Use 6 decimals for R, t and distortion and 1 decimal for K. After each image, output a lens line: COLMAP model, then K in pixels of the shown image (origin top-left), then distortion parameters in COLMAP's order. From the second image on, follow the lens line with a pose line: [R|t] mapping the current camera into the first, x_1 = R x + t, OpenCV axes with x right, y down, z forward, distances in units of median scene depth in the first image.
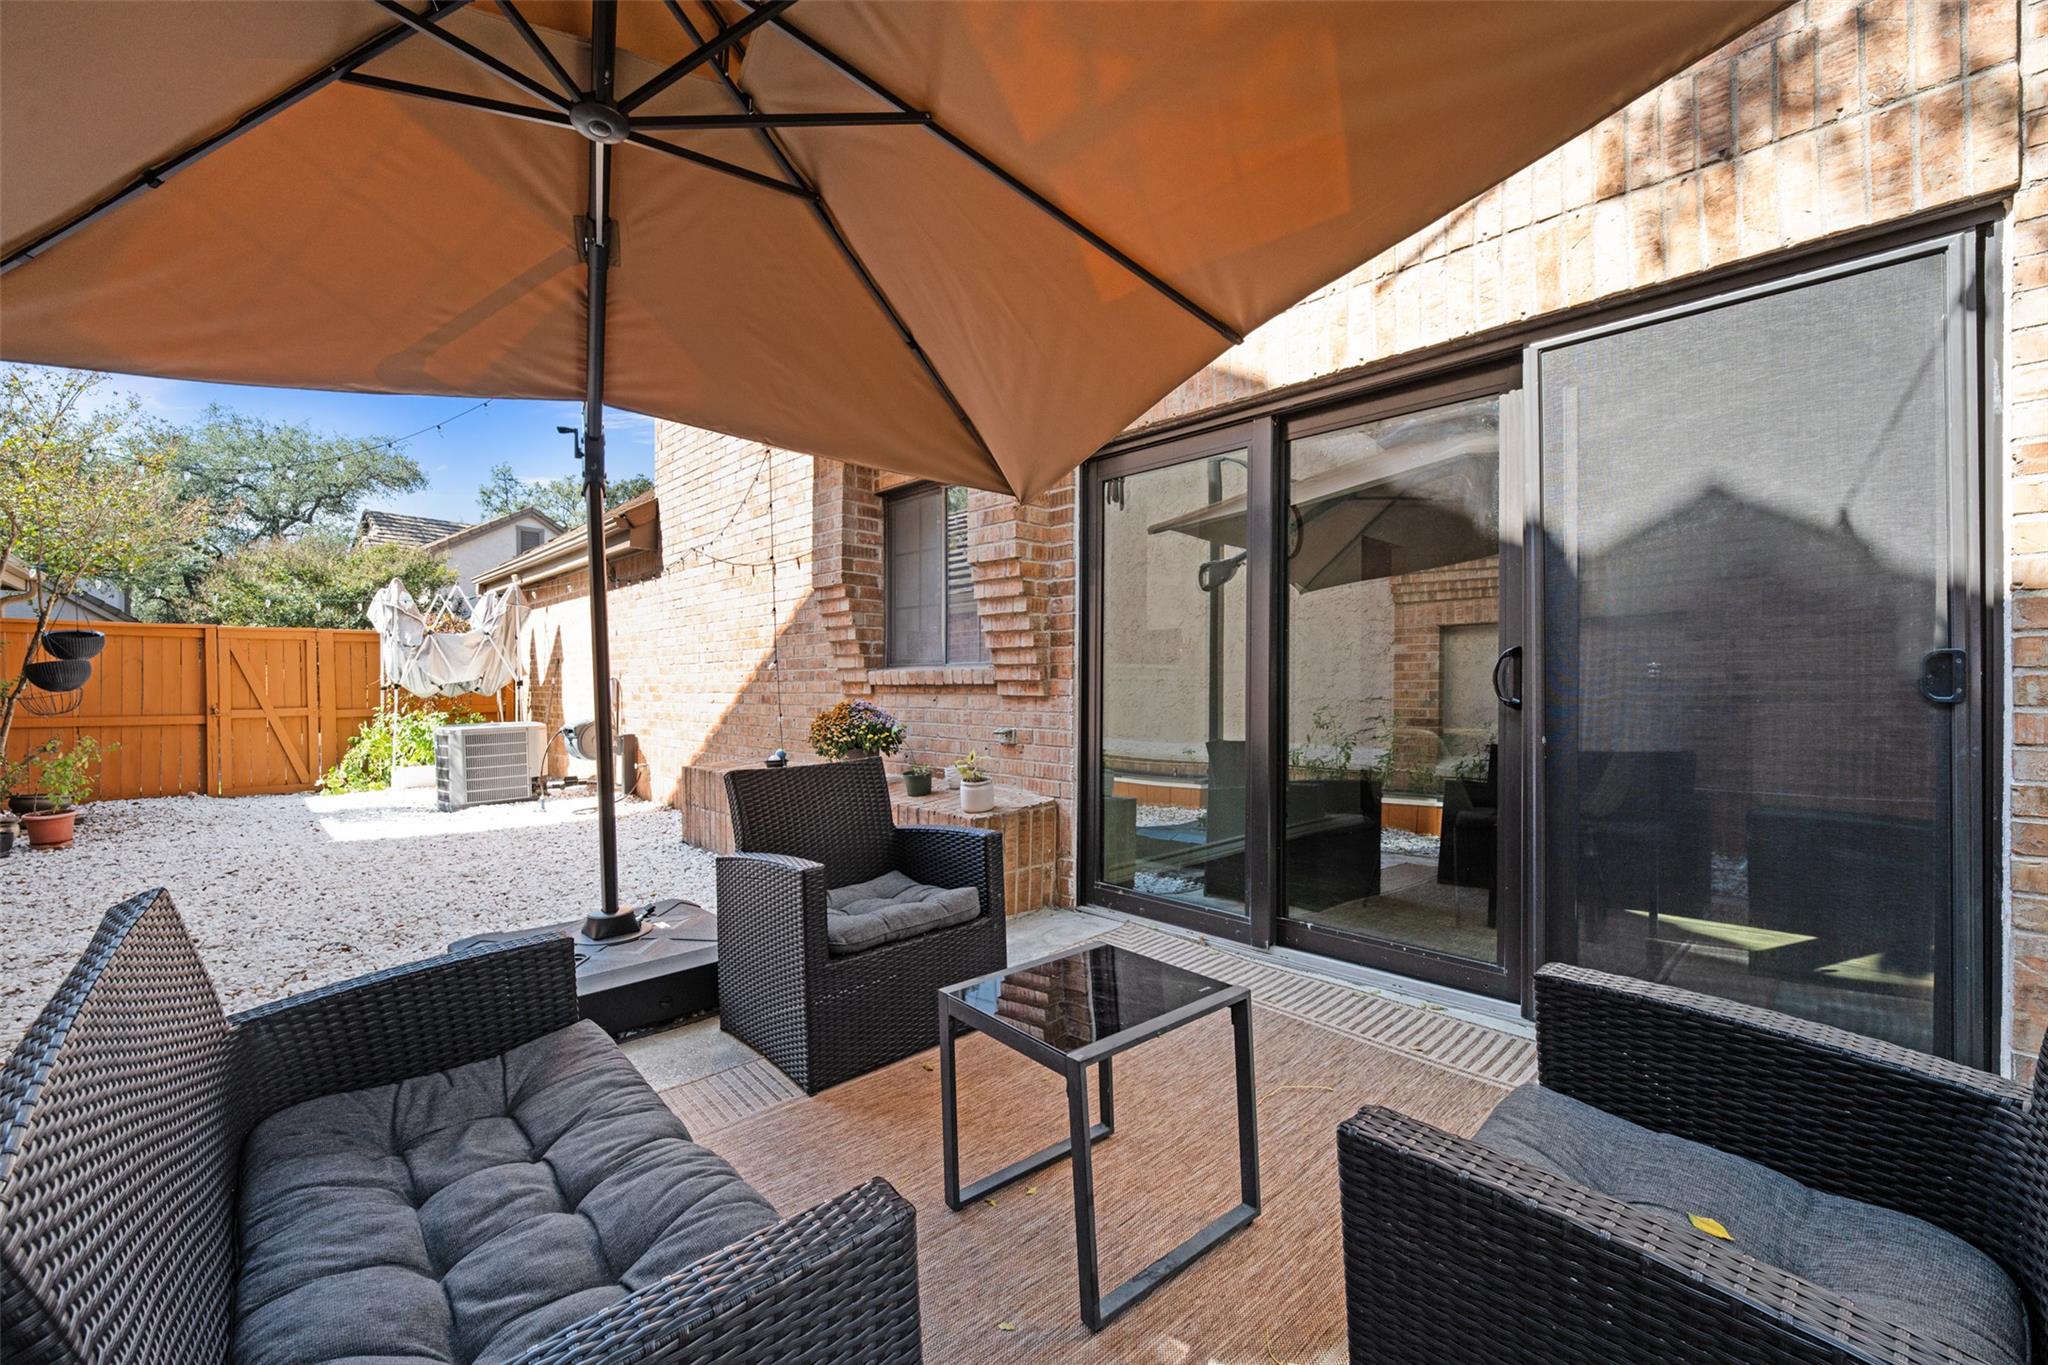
lens RADIAL K [[841.3, 0, 1022.9], [0, 841.3, 681.5], [0, 0, 1]] dist [-0.002550, -0.000140]
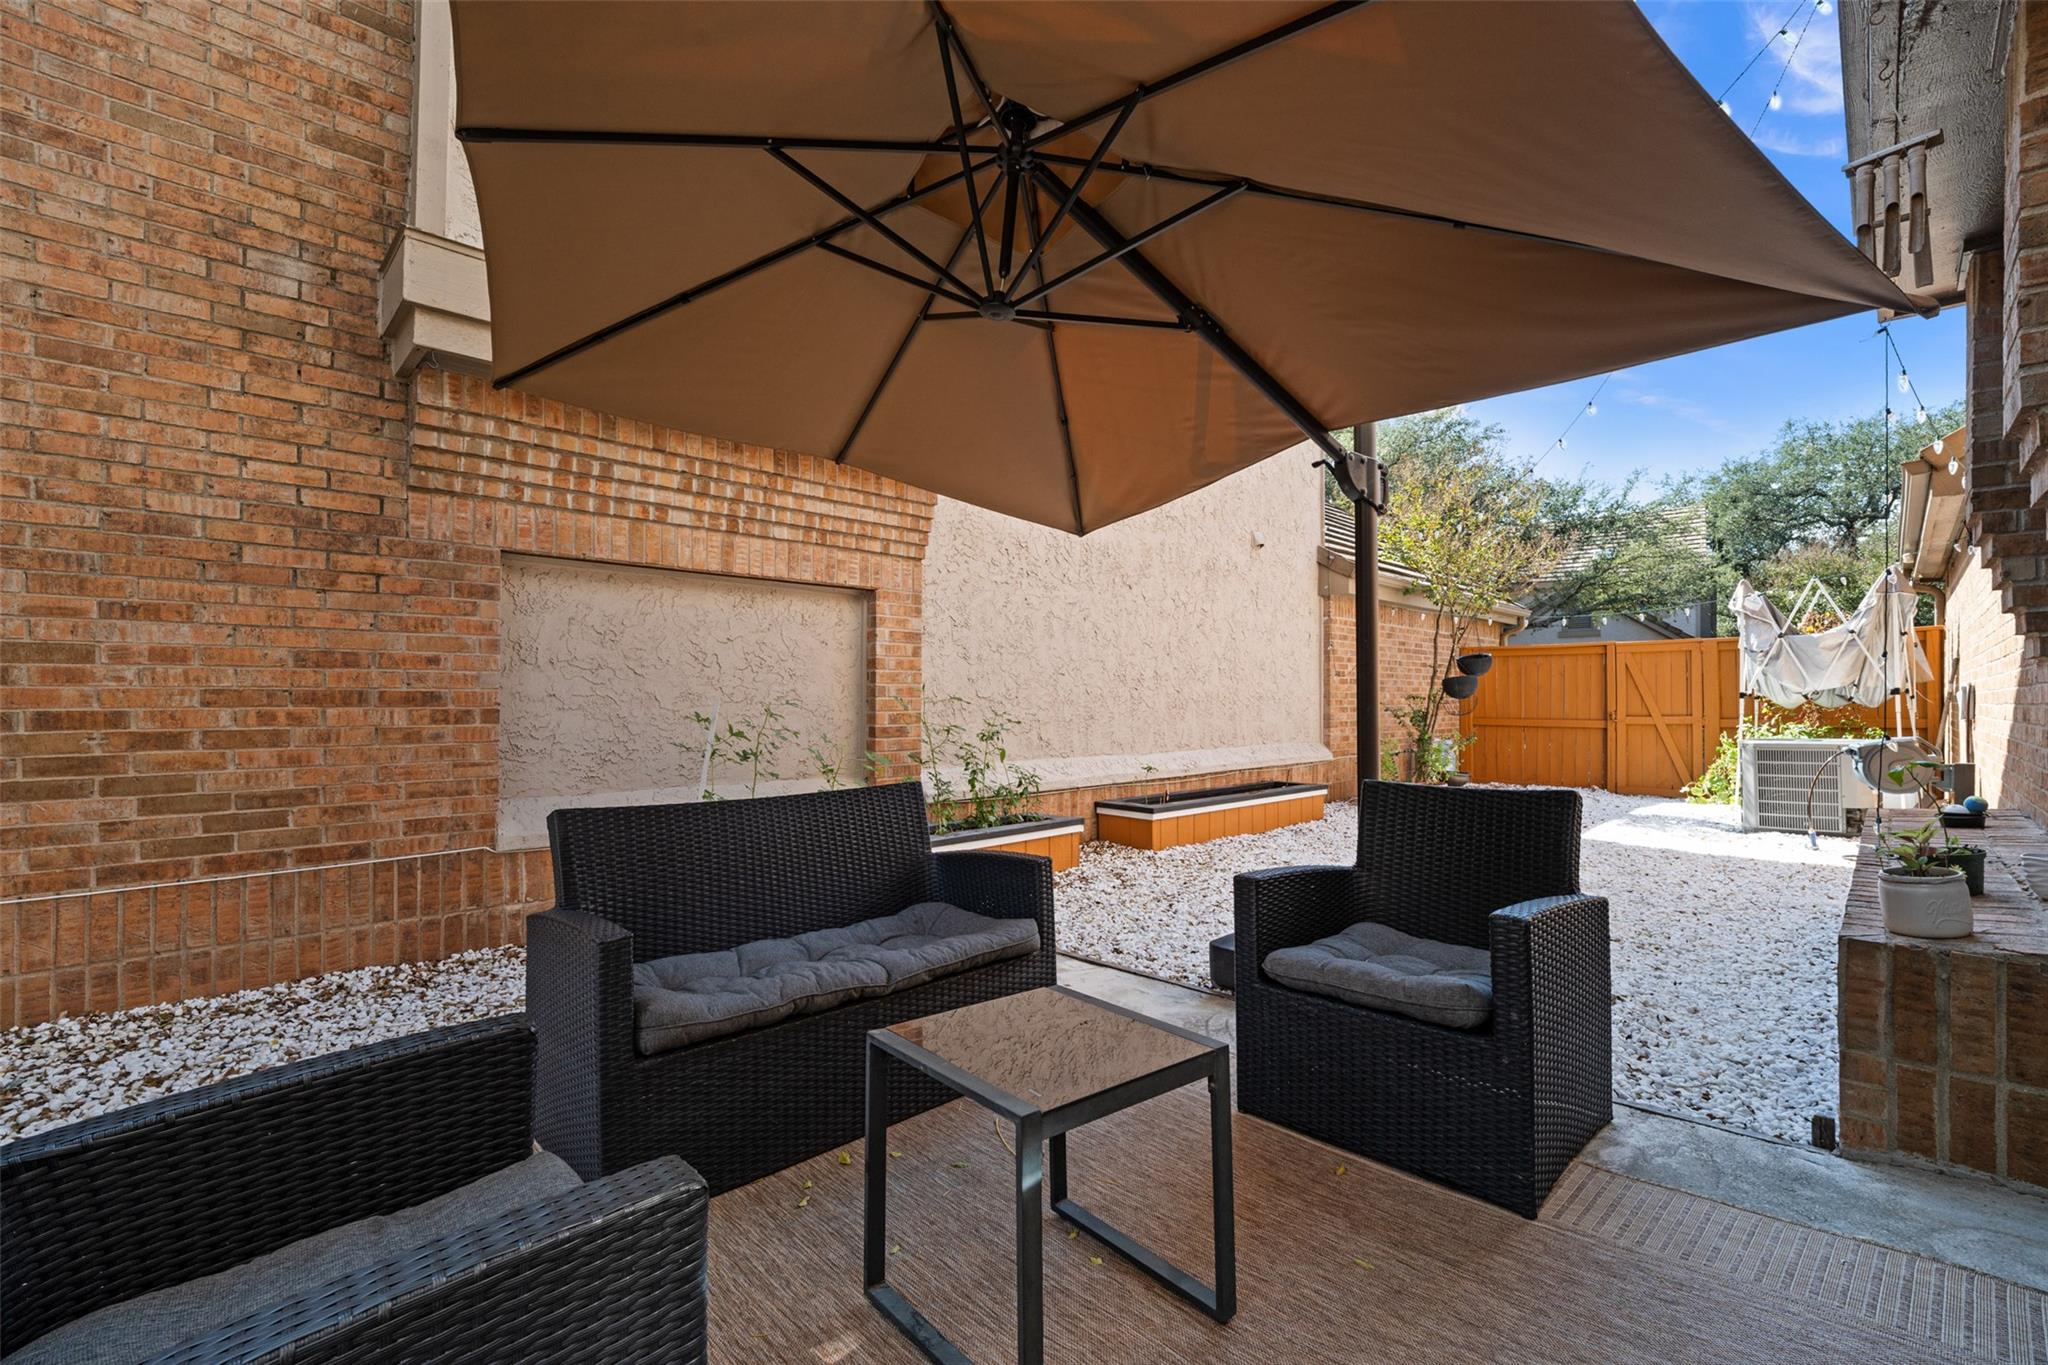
lens RADIAL K [[841.3, 0, 1023.5], [0, 841.3, 693.7], [0, 0, 1]] dist [-0.002550, -0.000140]
pose [[0.025829, -0.004087, -0.999658, 0.165376], [0.005591, 0.999977, -0.003944, 0.003261], [0.999651, -0.005487, 0.025851, 0.168213]]
